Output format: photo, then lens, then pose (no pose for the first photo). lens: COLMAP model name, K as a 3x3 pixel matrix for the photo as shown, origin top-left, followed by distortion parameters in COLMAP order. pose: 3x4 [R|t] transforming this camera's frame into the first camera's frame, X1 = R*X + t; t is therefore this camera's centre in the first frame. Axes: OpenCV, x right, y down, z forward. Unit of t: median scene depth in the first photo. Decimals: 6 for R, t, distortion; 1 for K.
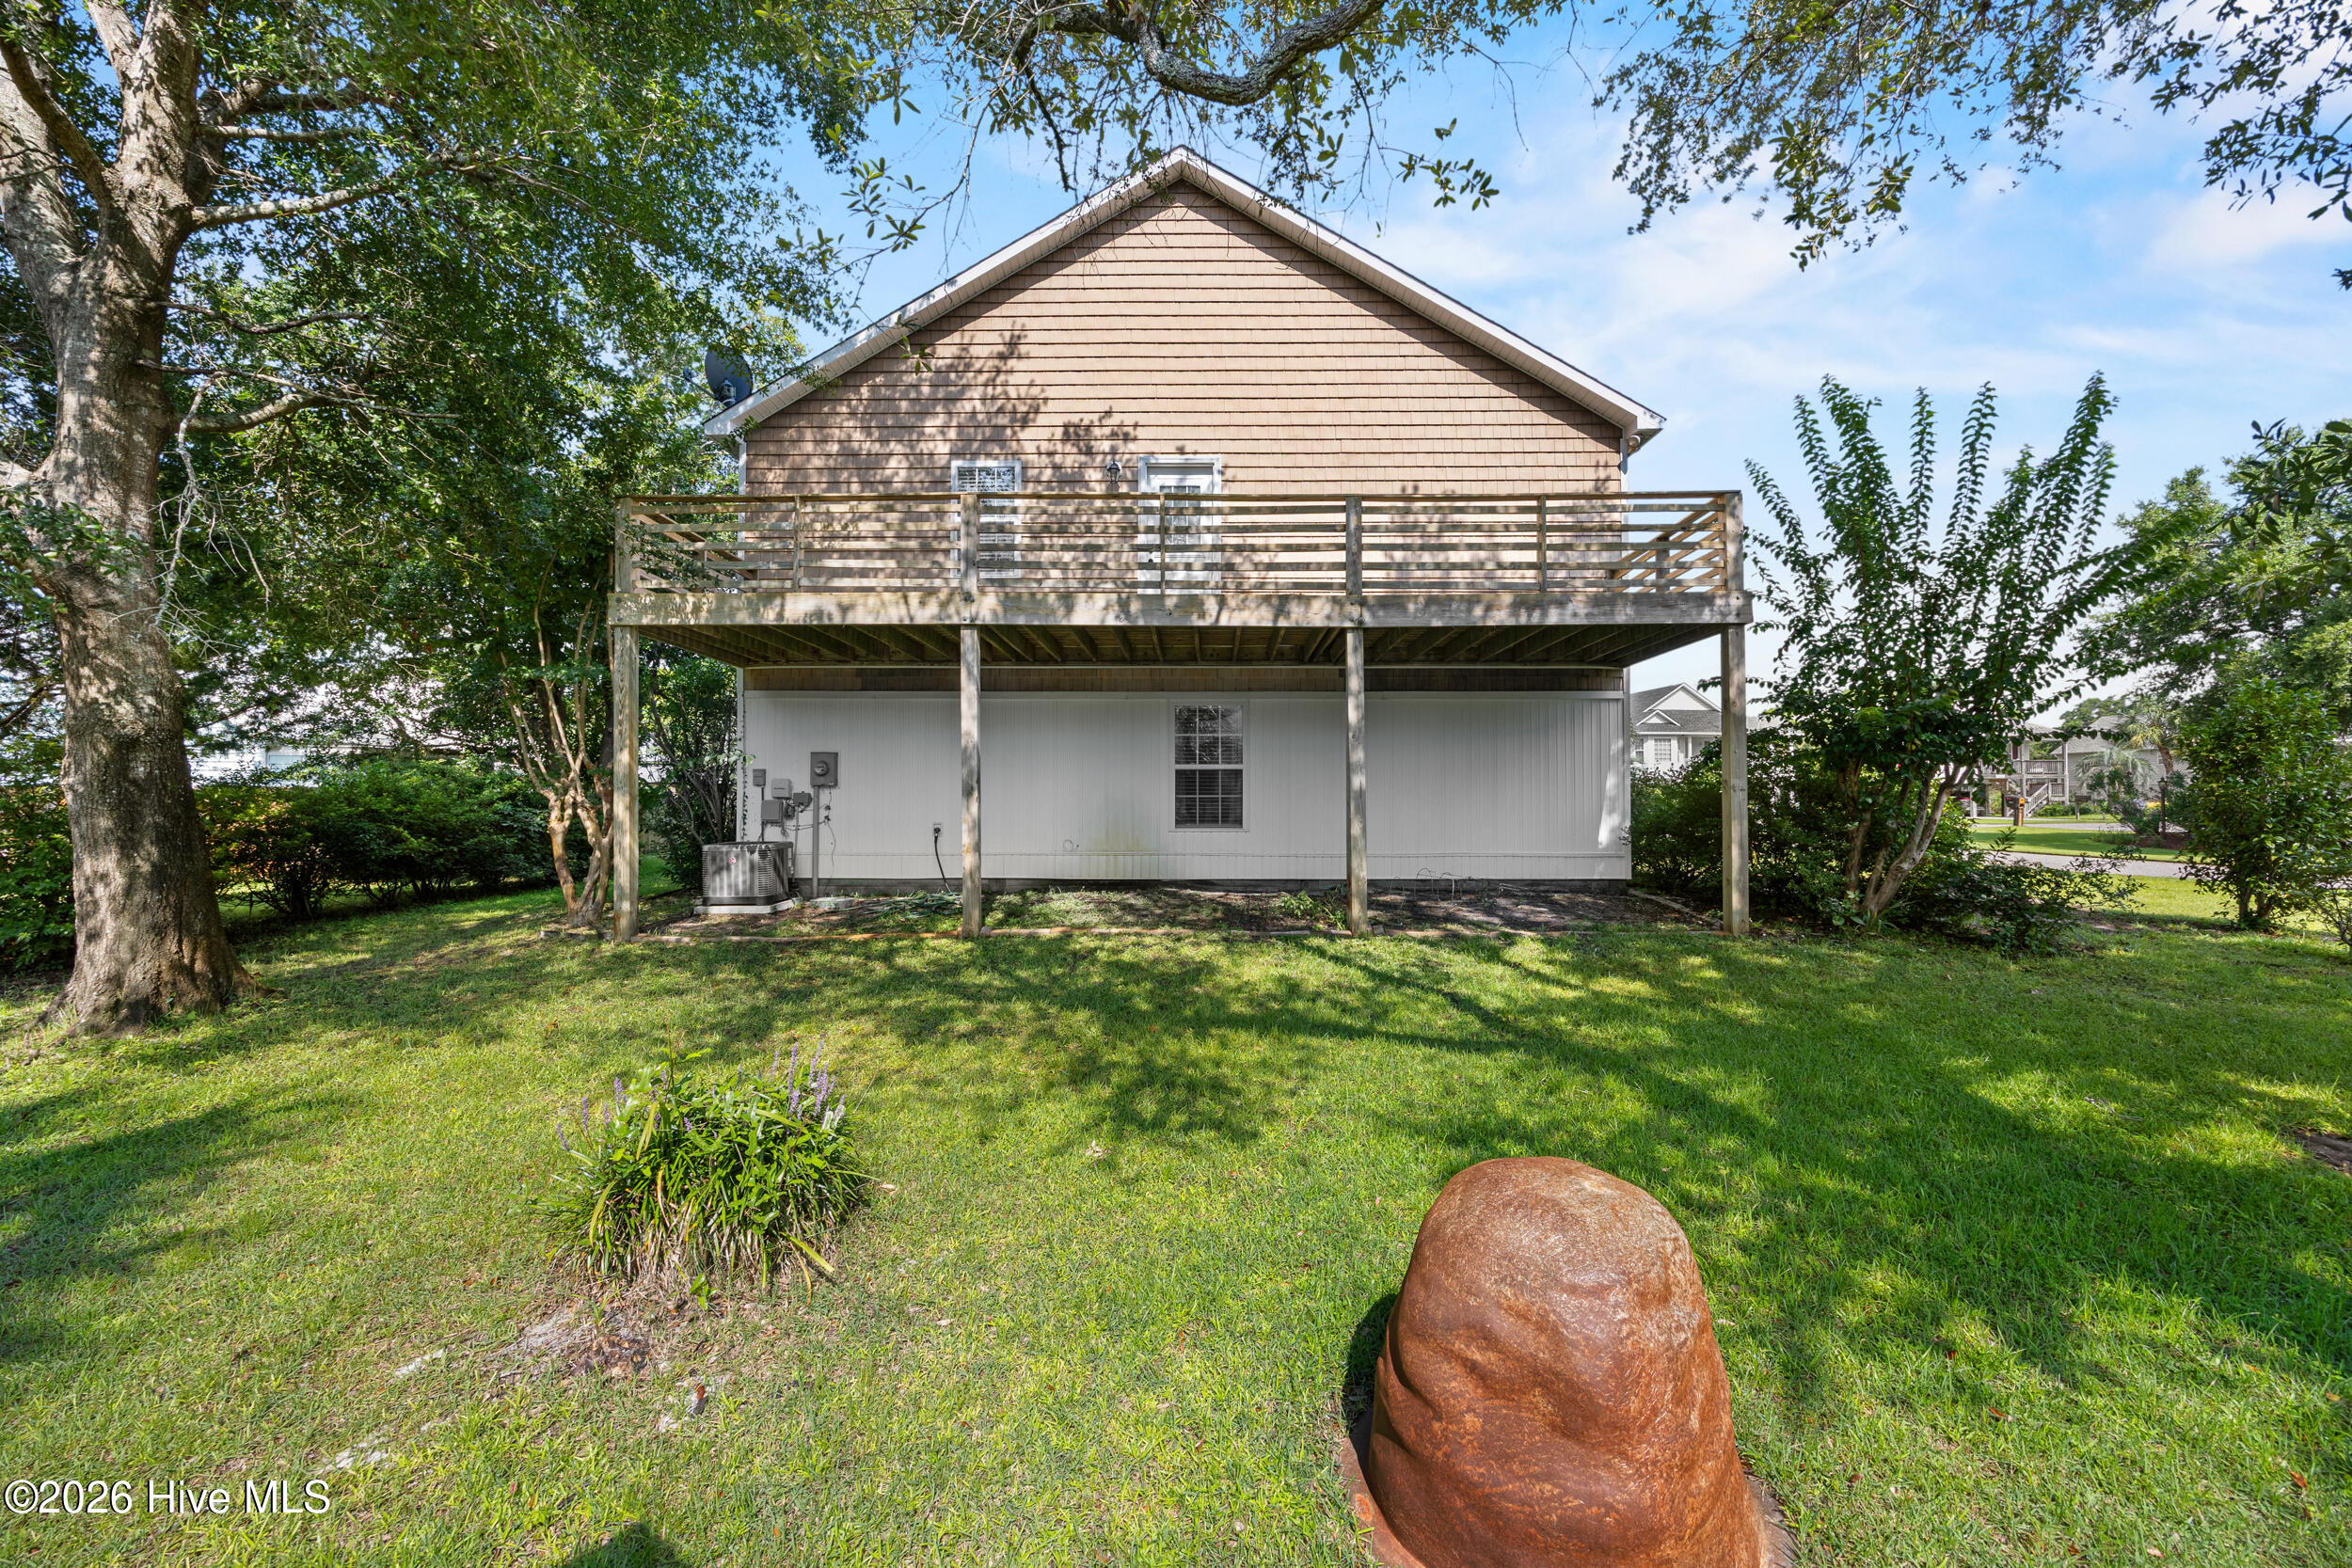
lens RADIAL K [[903.6, 0, 1180.3], [0, 903.6, 782.6], [0, 0, 1]] dist [-0.009967, 0.000479]
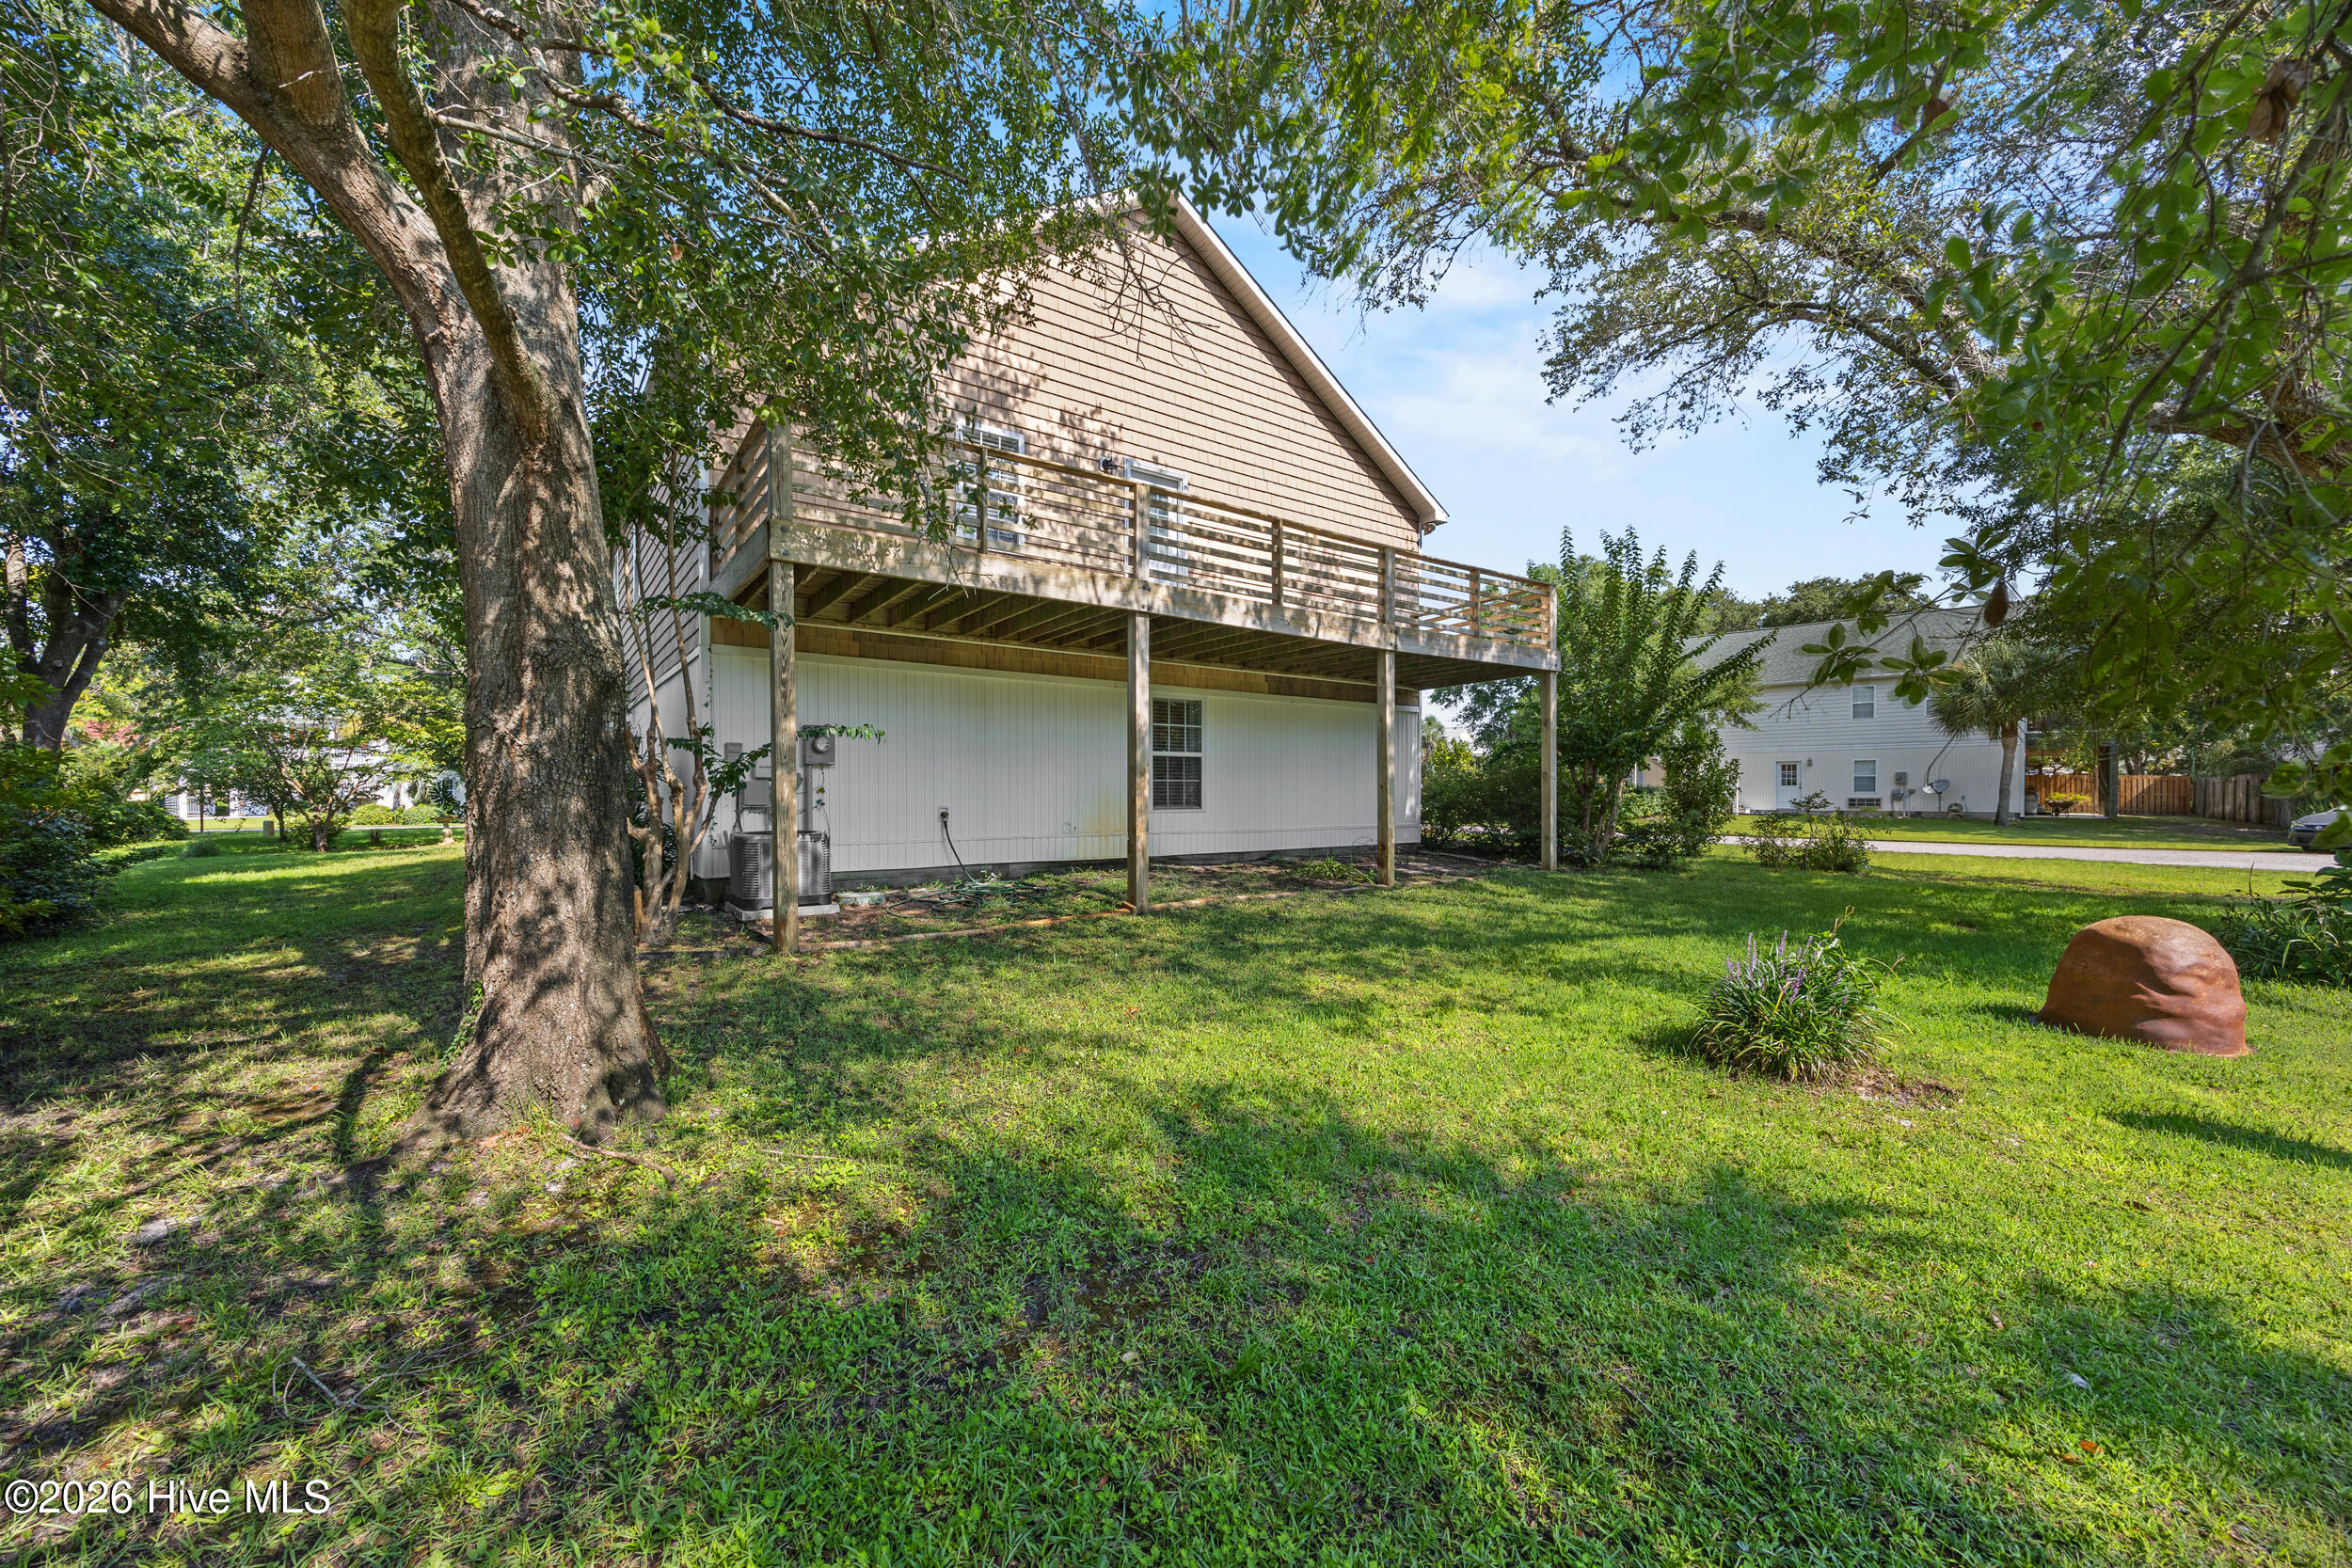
lens RADIAL K [[903.6, 0, 1198.8], [0, 903.6, 791.5], [0, 0, 1]] dist [-0.009967, 0.000479]
pose [[0.798318, 0.002127, 0.602232, -0.795622], [-0.015456, 0.999737, 0.016957, 0.011046], [-0.602037, -0.022845, 0.798141, 0.129601]]
